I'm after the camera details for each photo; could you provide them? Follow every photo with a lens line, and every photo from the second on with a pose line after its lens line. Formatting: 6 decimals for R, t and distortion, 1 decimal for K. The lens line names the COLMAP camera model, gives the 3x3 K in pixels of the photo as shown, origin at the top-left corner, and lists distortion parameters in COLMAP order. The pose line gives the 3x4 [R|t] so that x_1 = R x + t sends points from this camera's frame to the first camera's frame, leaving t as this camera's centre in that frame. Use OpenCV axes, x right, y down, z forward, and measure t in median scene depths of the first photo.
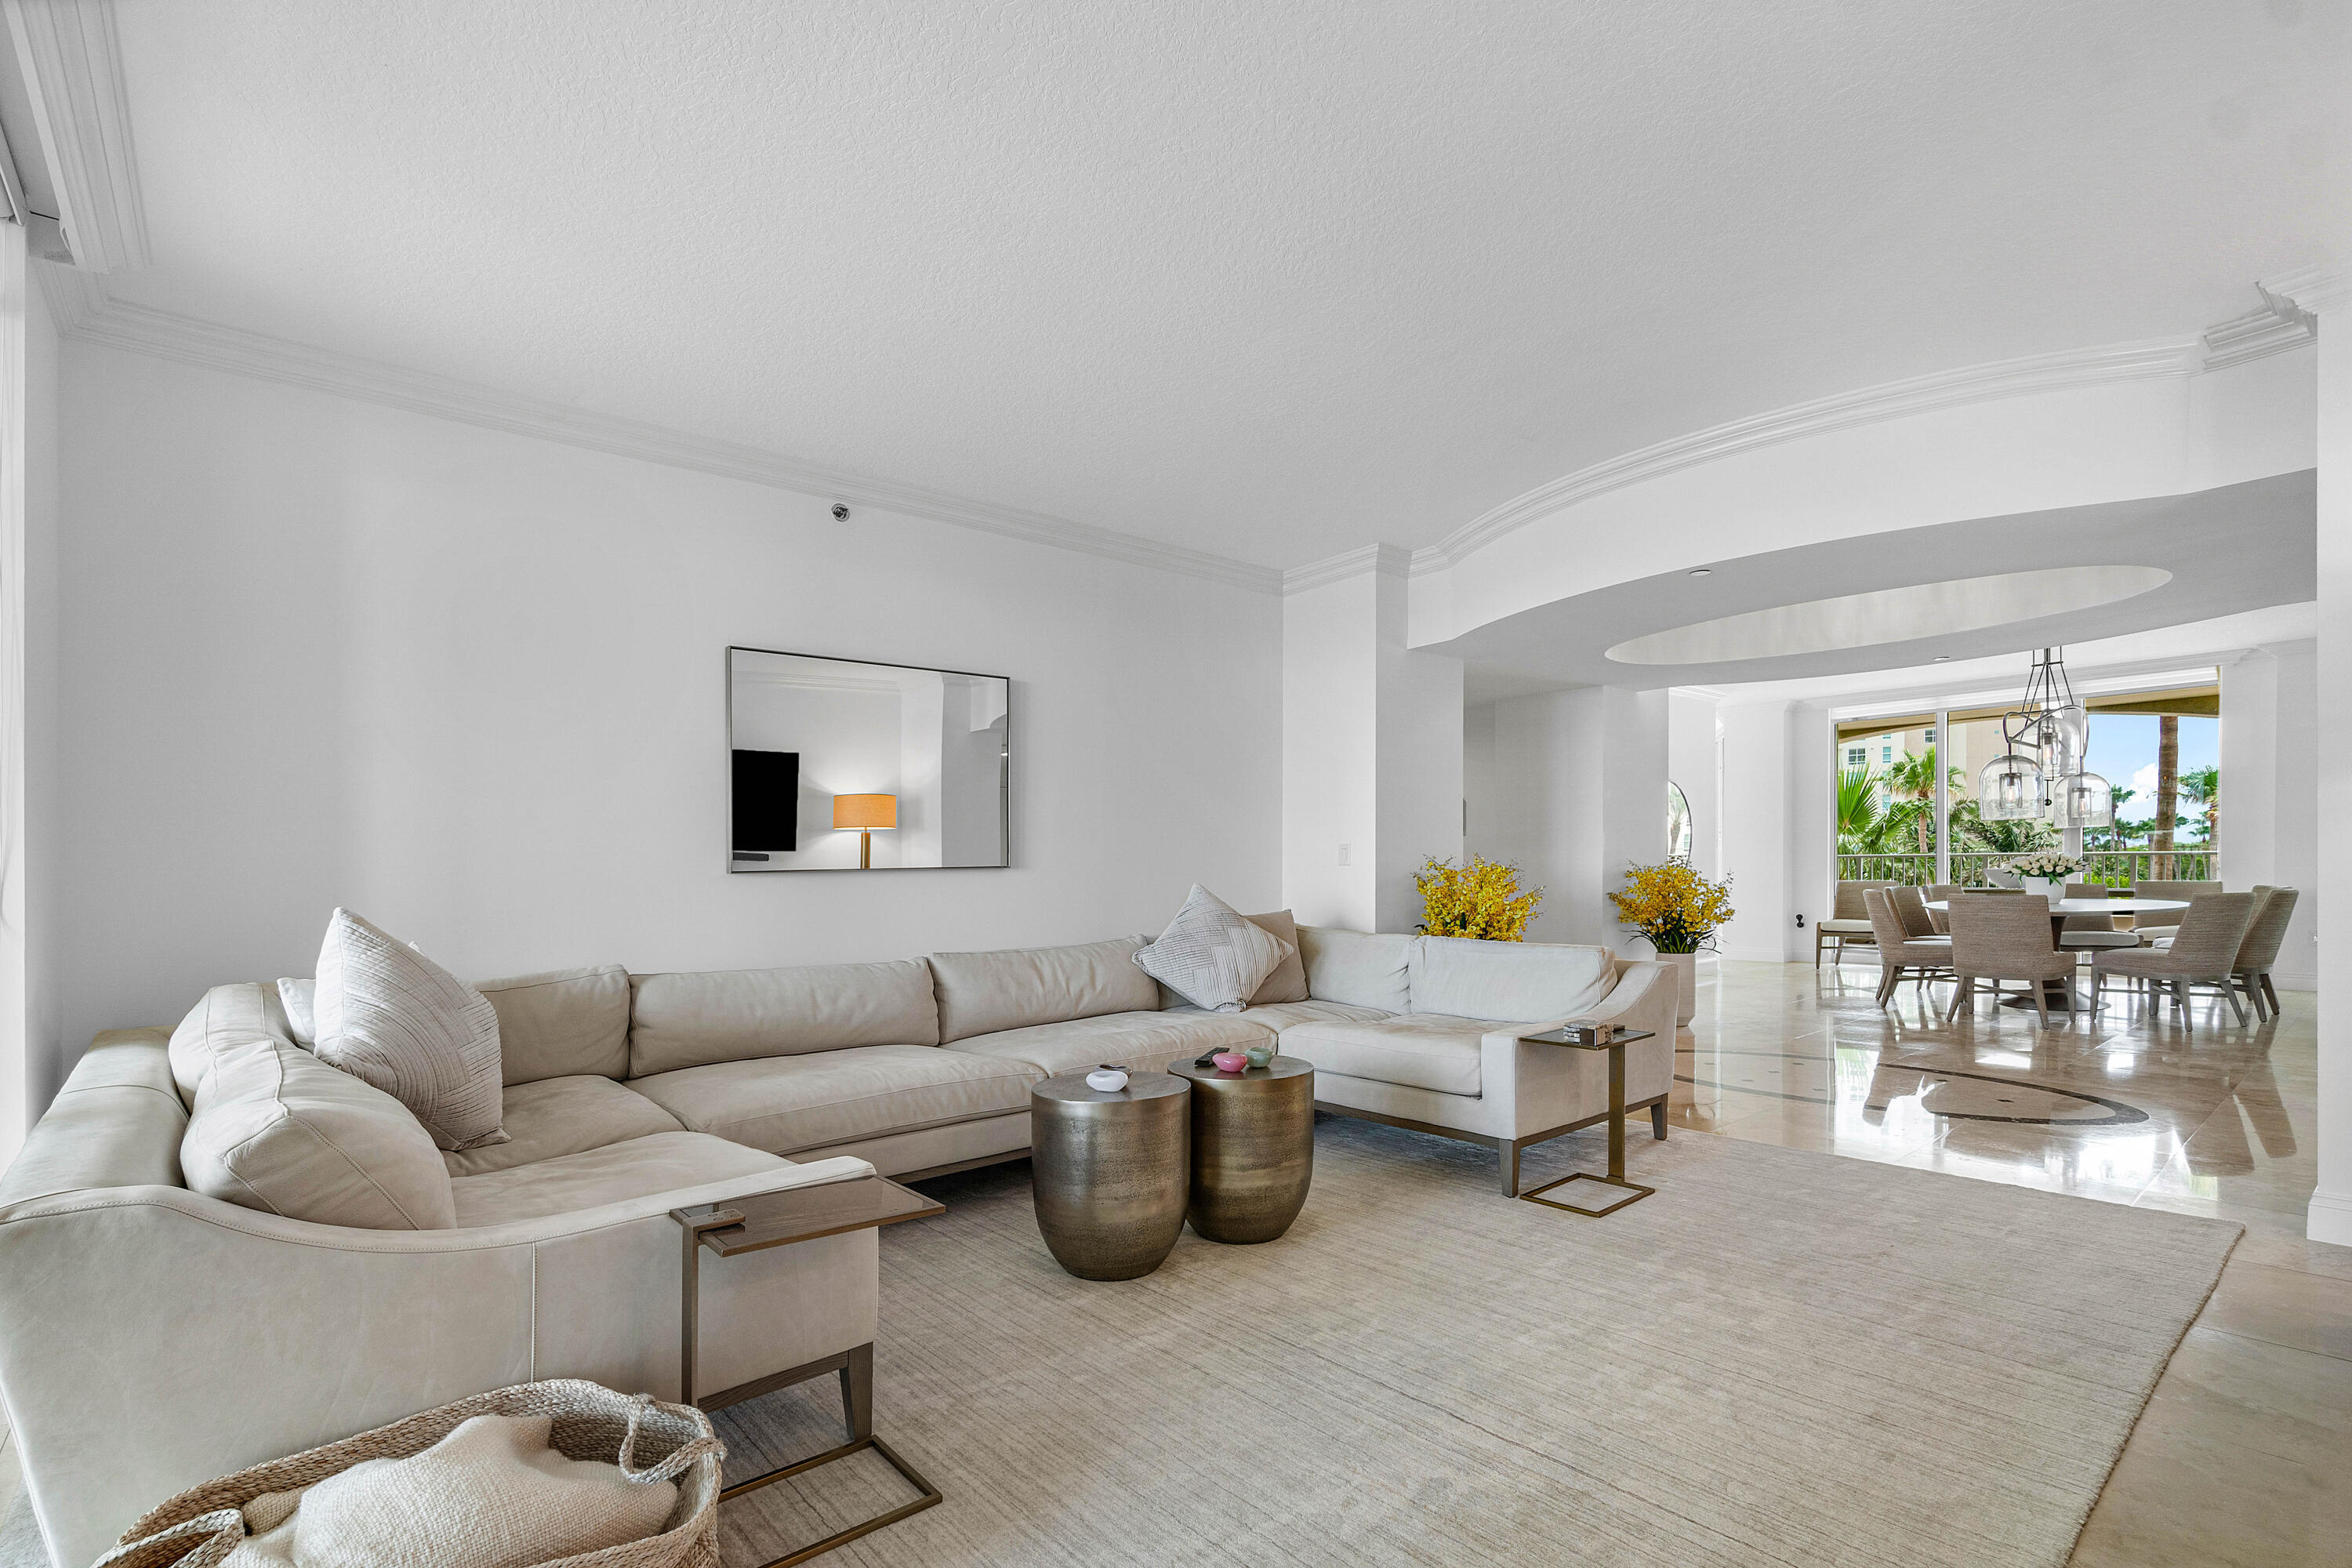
lens RADIAL K [[1074.0, 0, 1109.9], [0, 1074.0, 890.1], [0, 0, 1]] dist [0.001195, 0.000397]
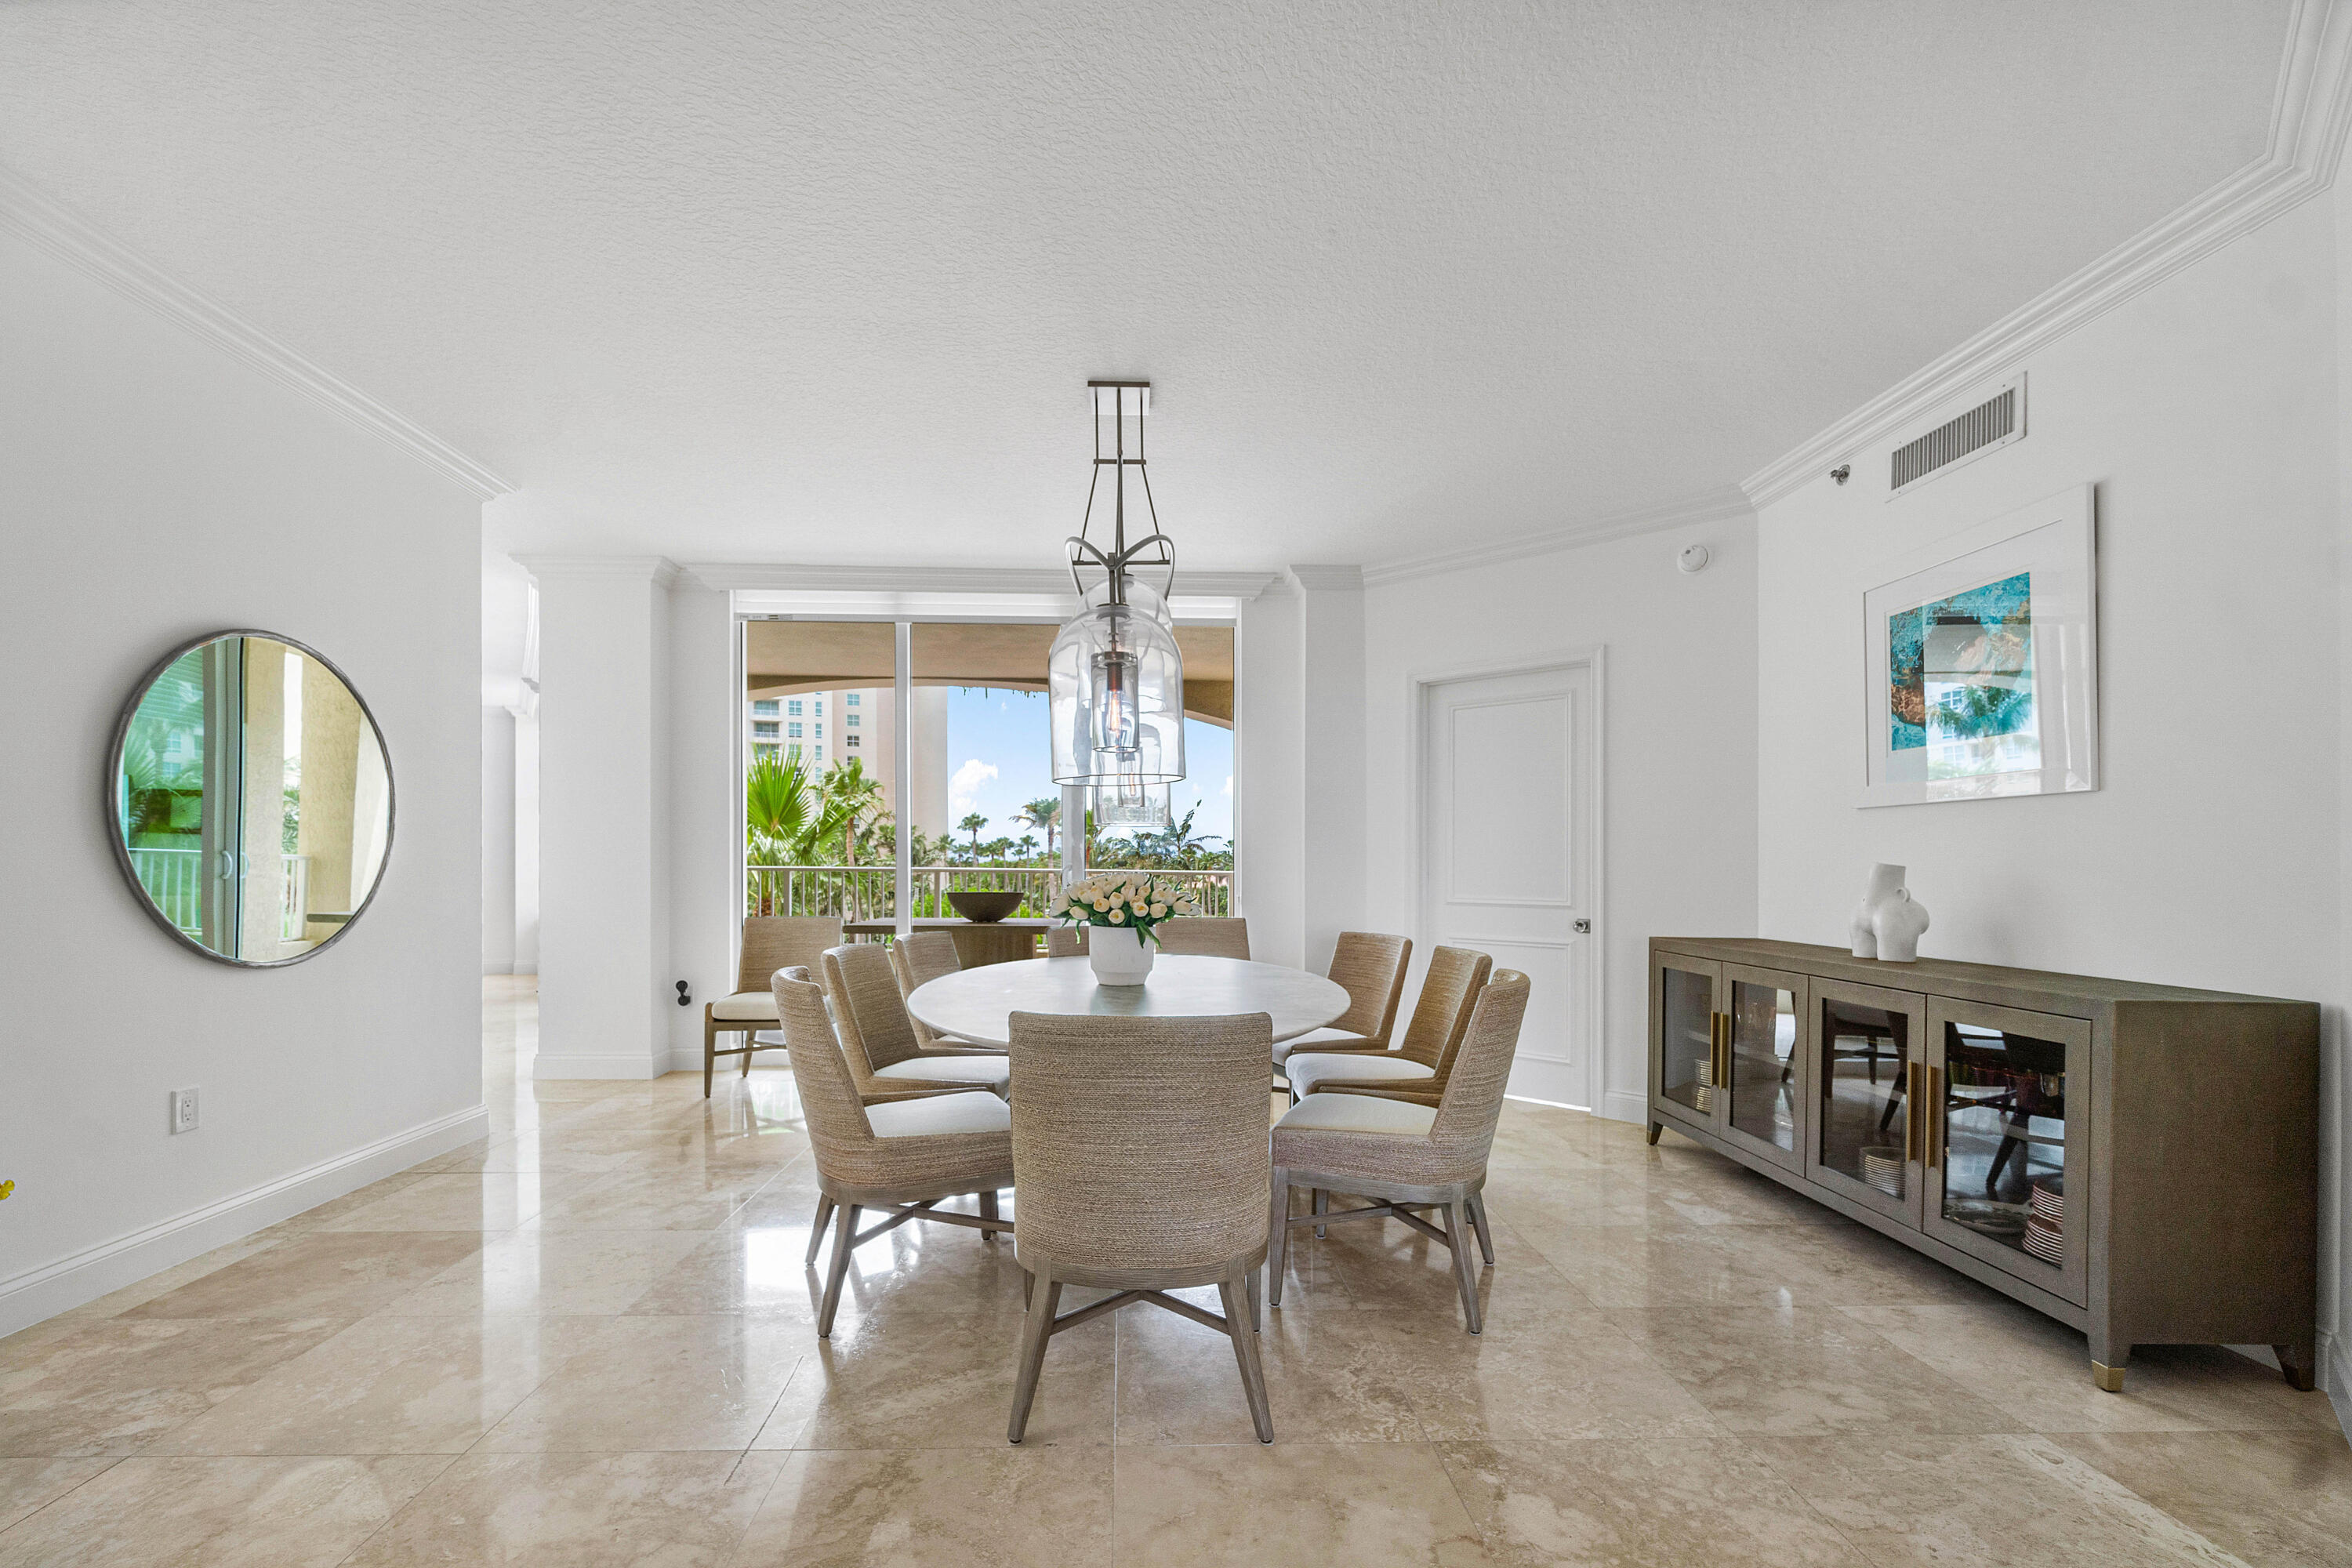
lens RADIAL K [[1053.6, 0, 1123.7], [0, 1053.6, 863.6], [0, 0, 1]] dist [0.000261, 0.000109]
pose [[0.614210, 0.020558, 0.788875, 0.331539], [0.003076, 0.999591, -0.028444, -0.016587], [-0.789137, 0.019897, 0.613895, 0.464636]]
